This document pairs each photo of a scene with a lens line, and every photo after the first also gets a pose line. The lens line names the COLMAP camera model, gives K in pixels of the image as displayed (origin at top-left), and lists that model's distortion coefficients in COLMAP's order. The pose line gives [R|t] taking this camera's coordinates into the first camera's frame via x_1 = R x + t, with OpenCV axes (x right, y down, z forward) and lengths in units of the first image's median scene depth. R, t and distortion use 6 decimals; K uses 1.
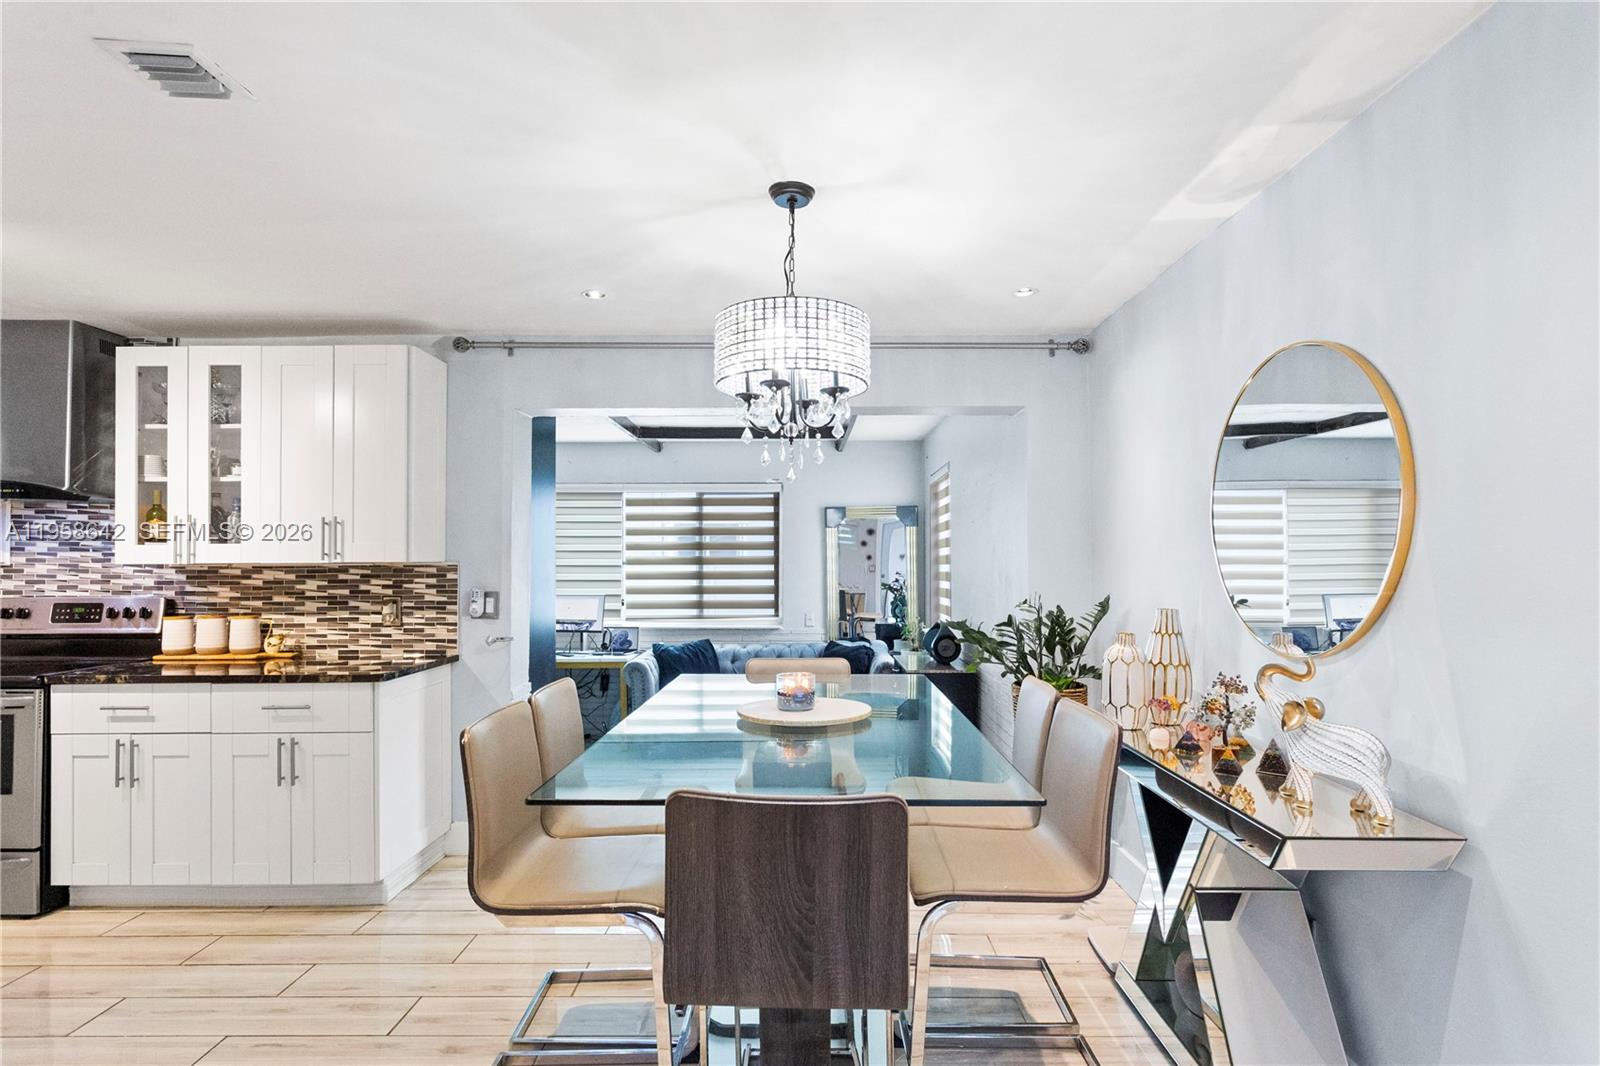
lens RADIAL K [[813.3, 0, 804.8], [0, 813.3, 553.6], [0, 0, 1]] dist [0.002569, 0.000038]
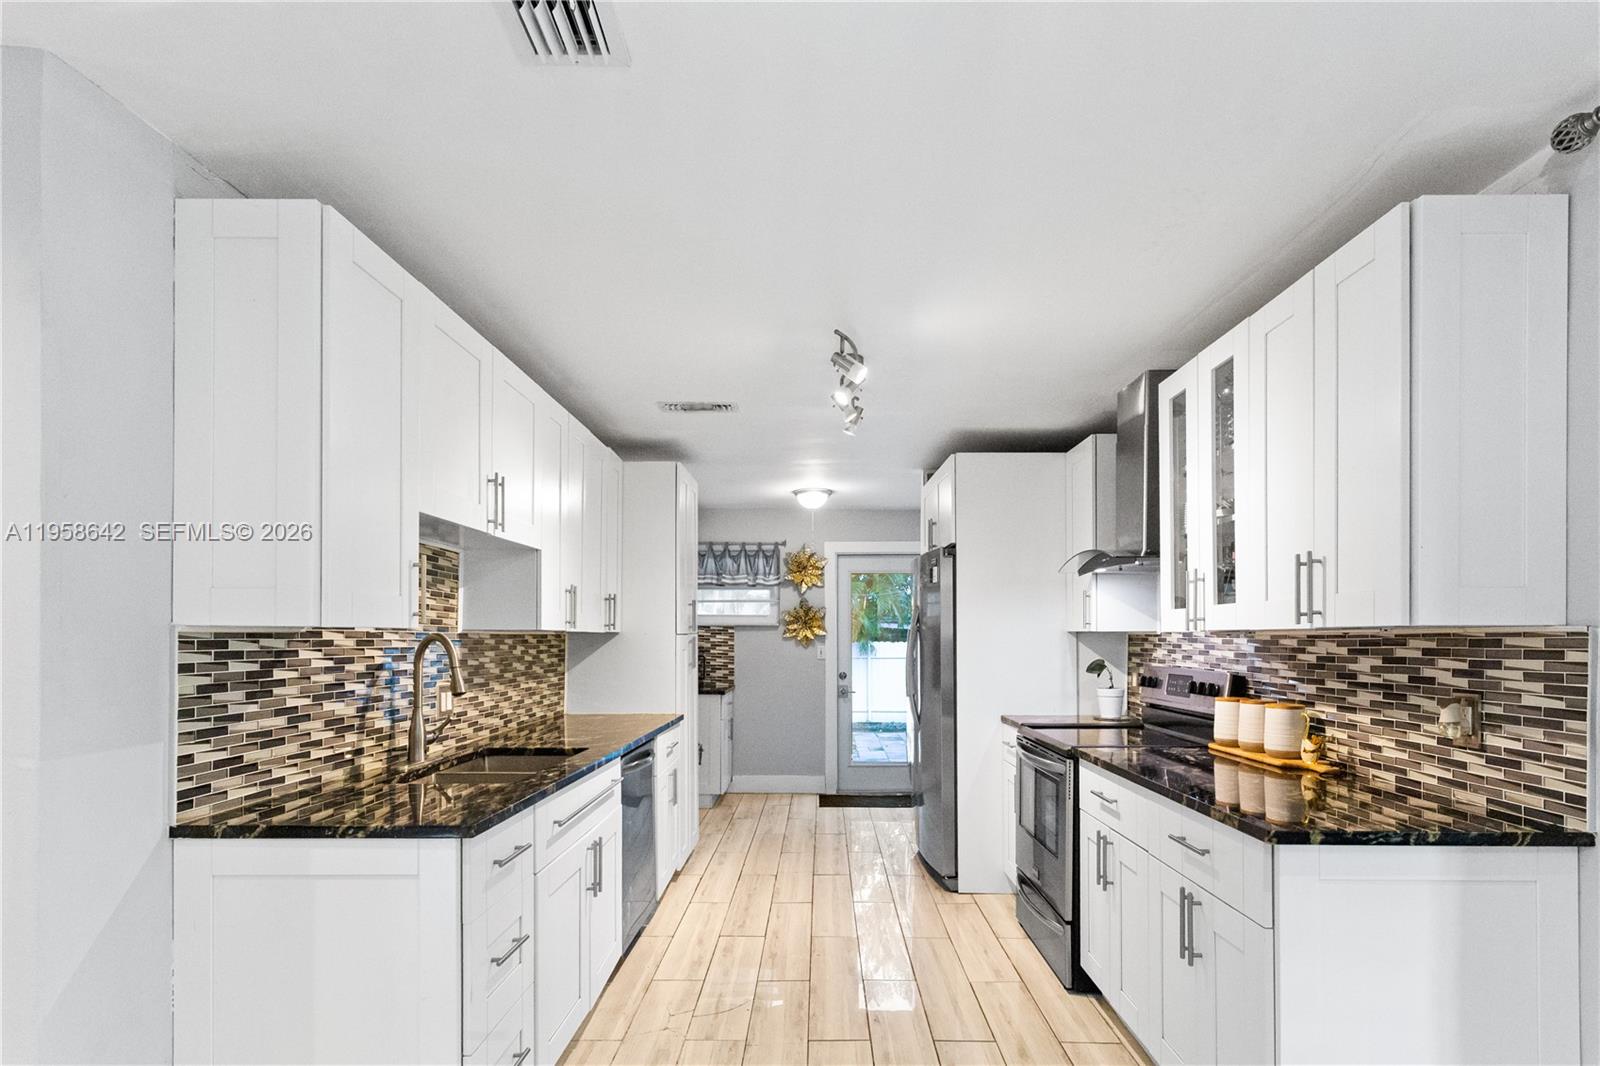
lens RADIAL K [[797.6, 0, 799.3], [0, 797.6, 635.3], [0, 0, 1]] dist [0.001047, 0.000414]
pose [[-0.019003, -0.000112, -0.999819, 0.020069], [0.008254, 0.999966, -0.000269, 0.012483], [0.999785, -0.008257, -0.019002, 0.577286]]
